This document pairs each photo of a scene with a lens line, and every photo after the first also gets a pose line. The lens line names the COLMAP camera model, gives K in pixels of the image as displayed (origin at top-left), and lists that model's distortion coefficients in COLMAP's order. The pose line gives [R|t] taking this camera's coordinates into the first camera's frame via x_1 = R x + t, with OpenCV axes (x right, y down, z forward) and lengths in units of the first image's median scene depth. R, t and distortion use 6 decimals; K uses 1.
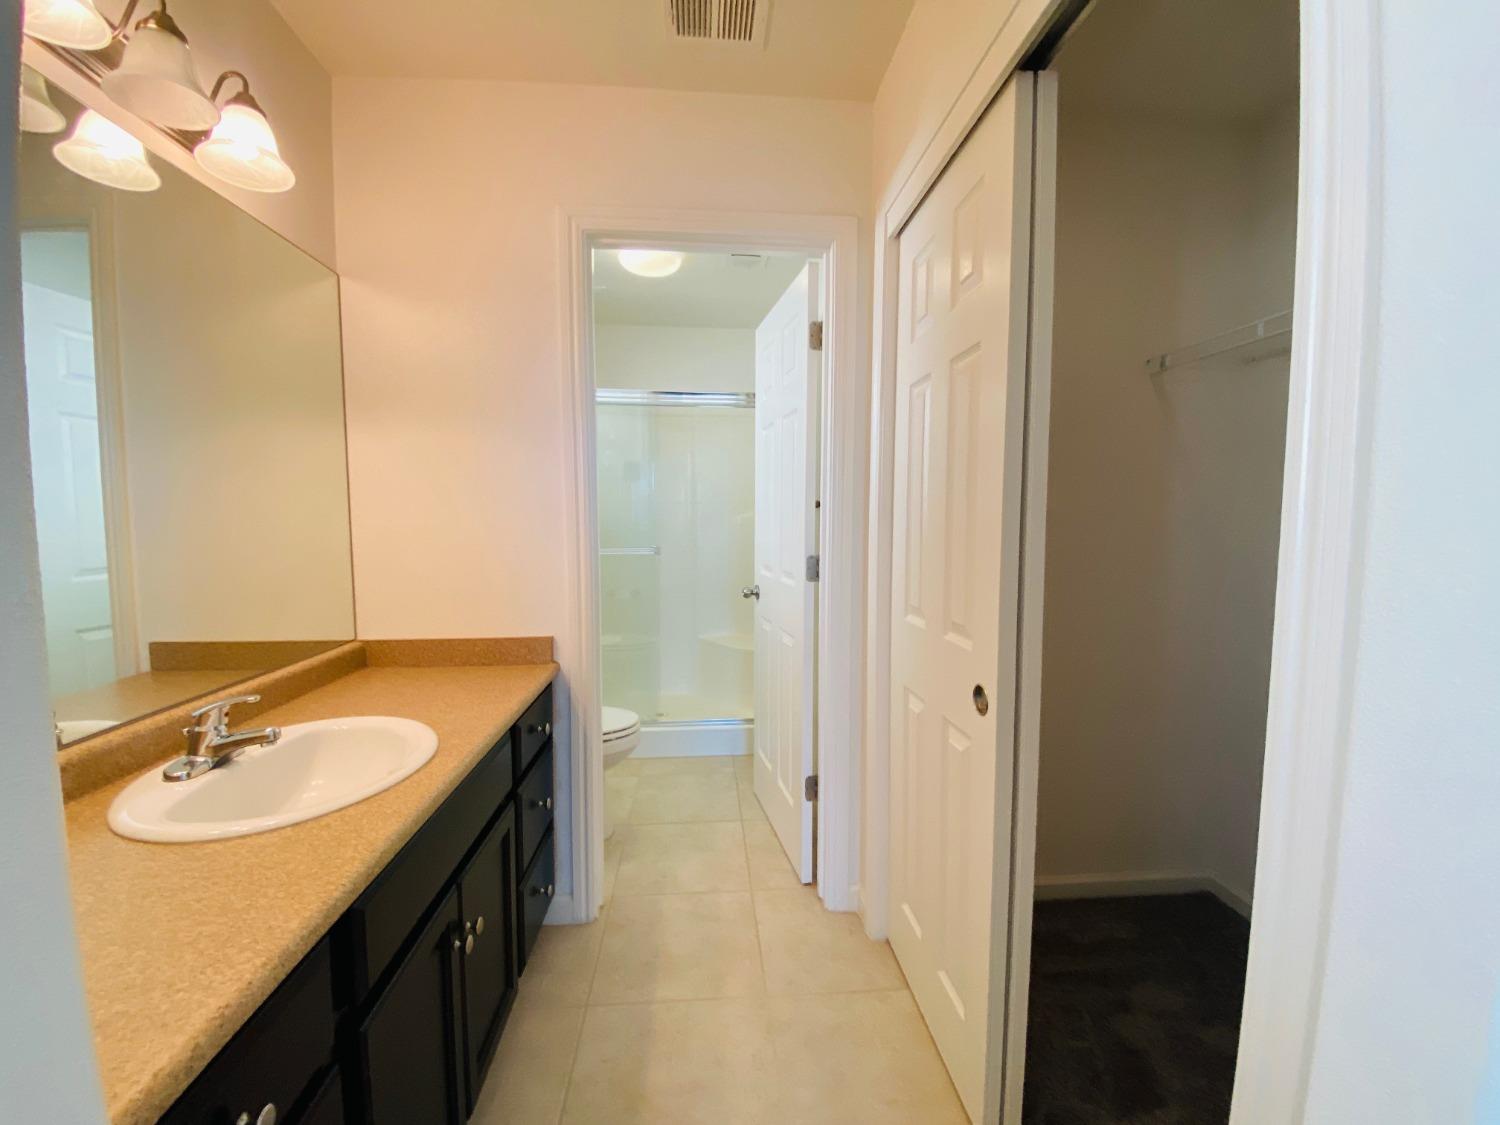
lens RADIAL K [[617.1, 0, 740.9], [0, 617.1, 562.3], [0, 0, 1]] dist [0.025066, -0.020687]
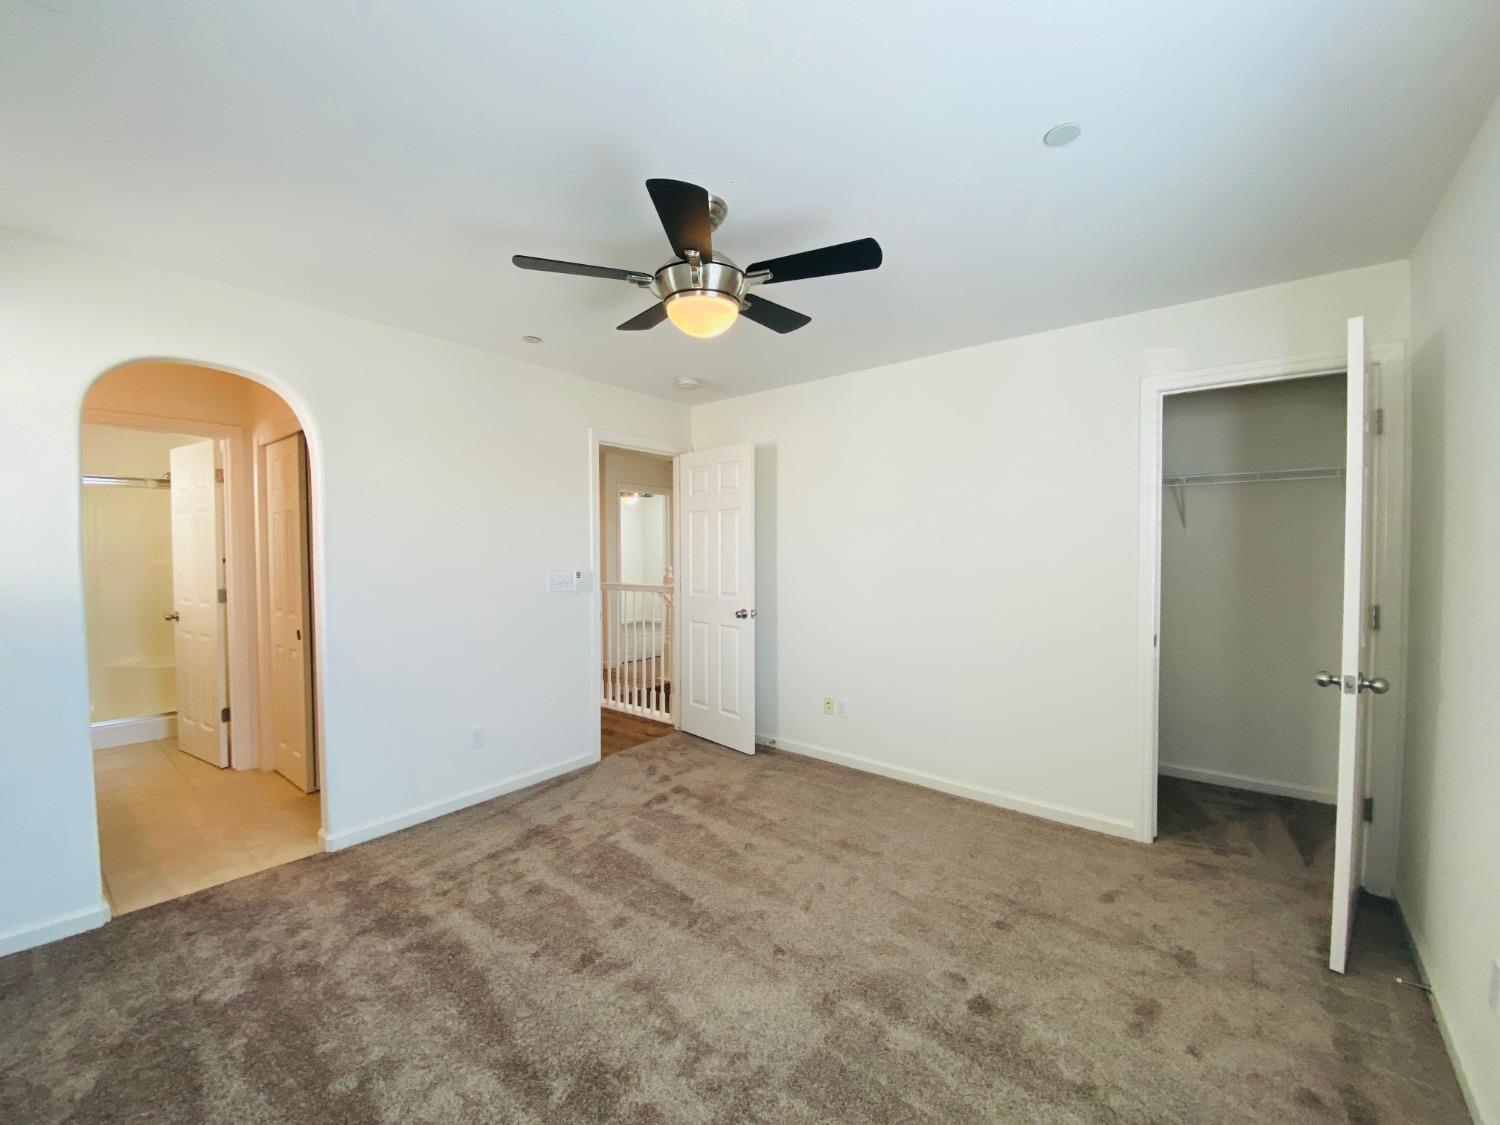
lens RADIAL K [[617.1, 0, 740.9], [0, 617.1, 562.3], [0, 0, 1]] dist [0.025066, -0.020687]
pose [[0.686445, -0.023742, 0.726794, -0.169658], [0.061106, 0.997815, -0.025119, 0.049850], [-0.724610, 0.061654, 0.686396, -1.428055]]
